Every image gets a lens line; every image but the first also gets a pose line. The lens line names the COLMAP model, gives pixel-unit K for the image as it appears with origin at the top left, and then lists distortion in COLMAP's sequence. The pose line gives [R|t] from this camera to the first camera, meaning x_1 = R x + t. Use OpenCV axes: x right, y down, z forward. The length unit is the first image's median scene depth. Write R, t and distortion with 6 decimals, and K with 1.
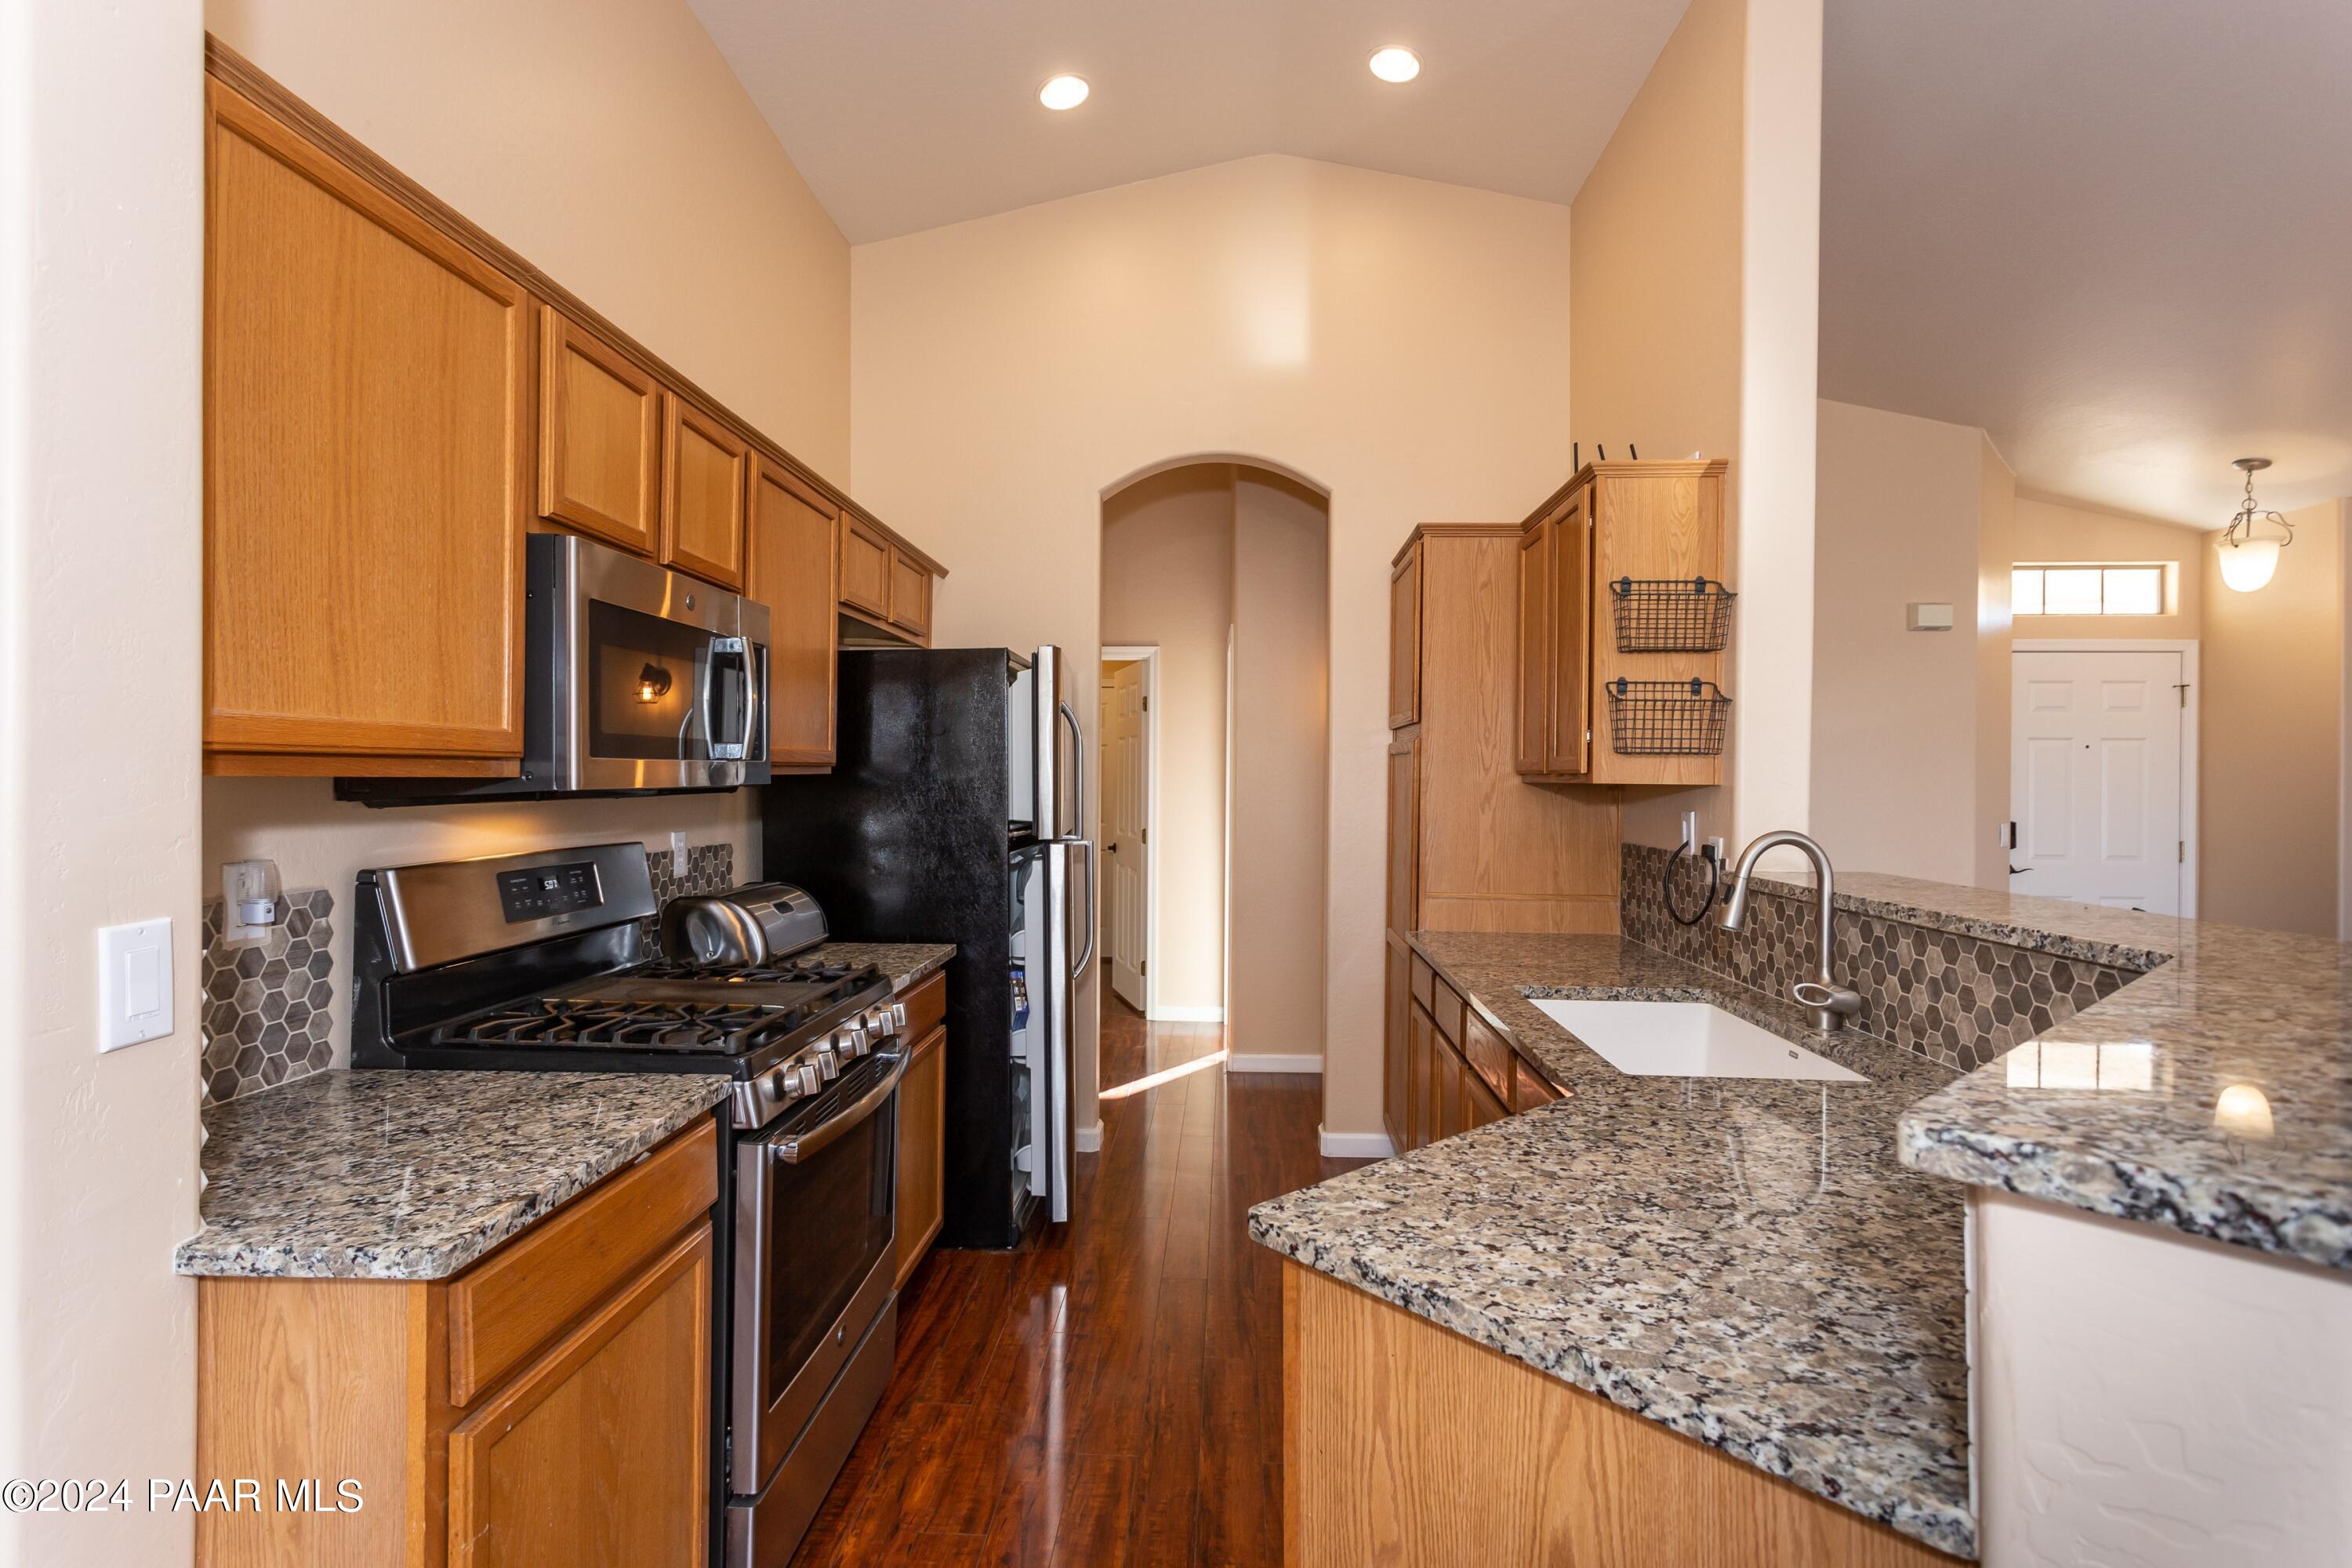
lens RADIAL K [[1138.2, 0, 1180.7], [0, 1138.2, 781.9], [0, 0, 1]] dist [0.004887, 0.001043]
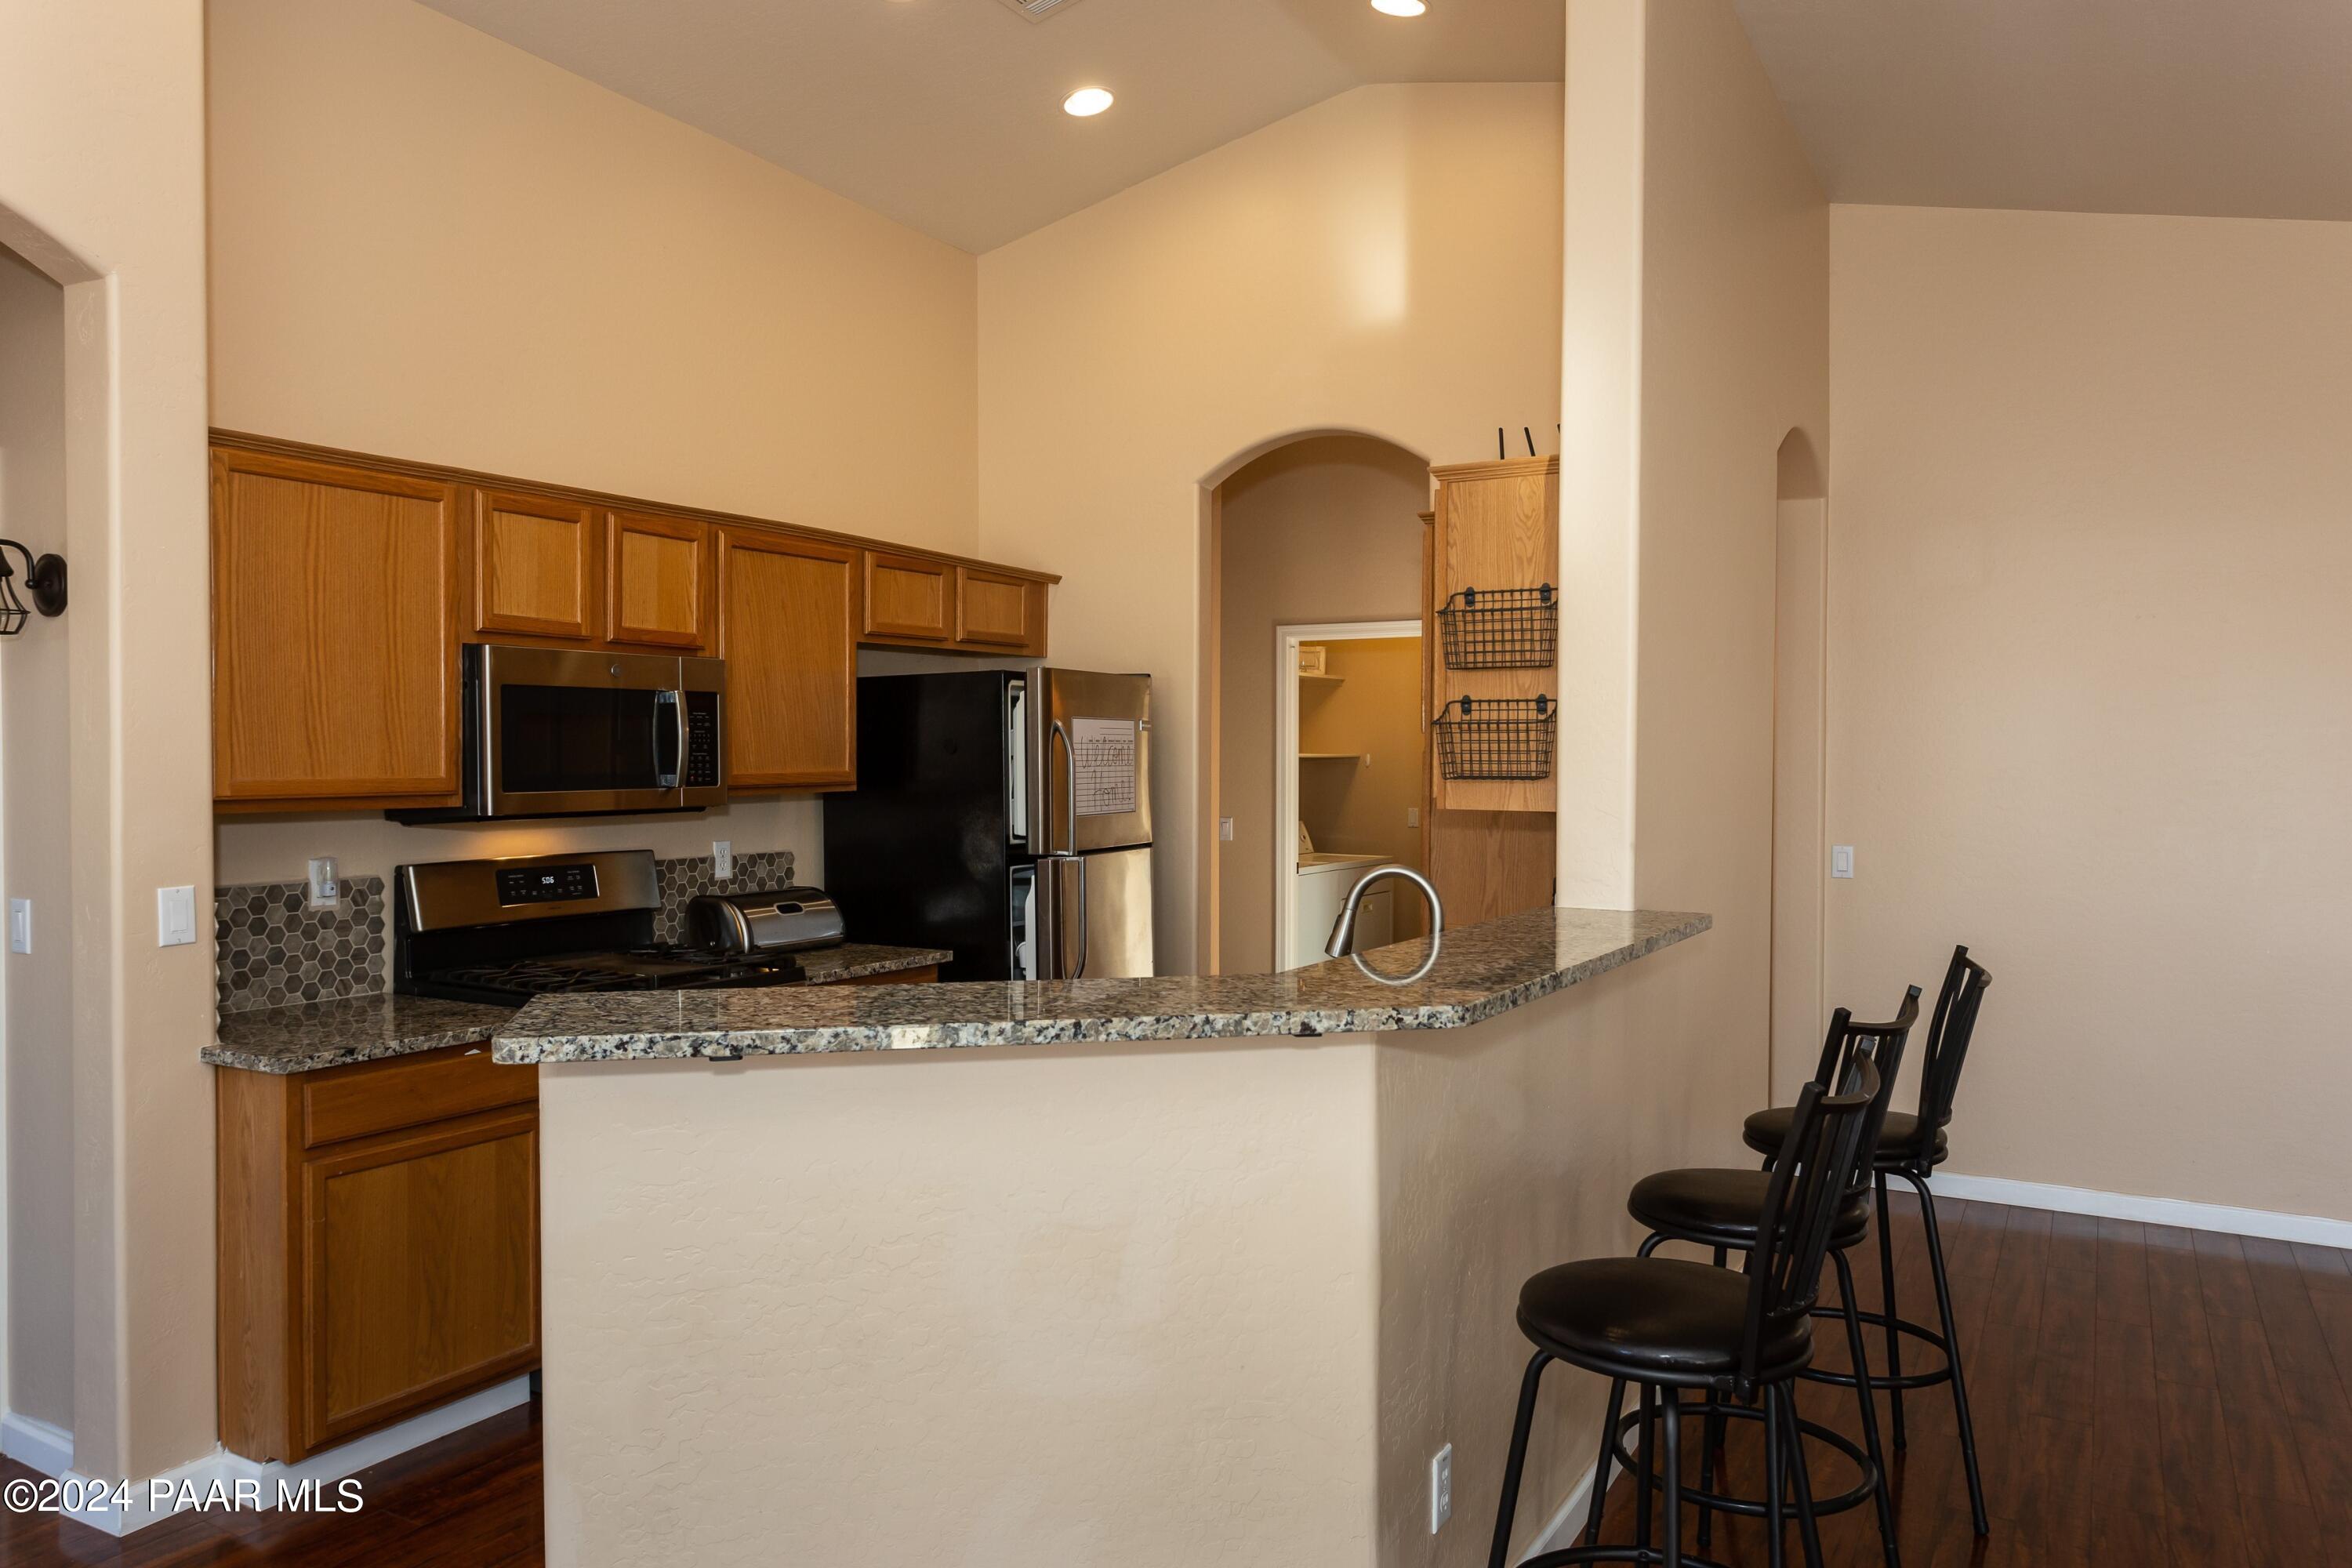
lens RADIAL K [[1672.4, 0, 1174.5], [0, 1672.4, 781.5], [0, 0, 1]] dist [-0.007956, -0.004156]
pose [[0.881649, 0.002888, -0.471897, 1.268520], [0.002856, 0.999930, 0.011456, -0.058933], [0.471897, -0.011448, 0.881579, -0.489769]]
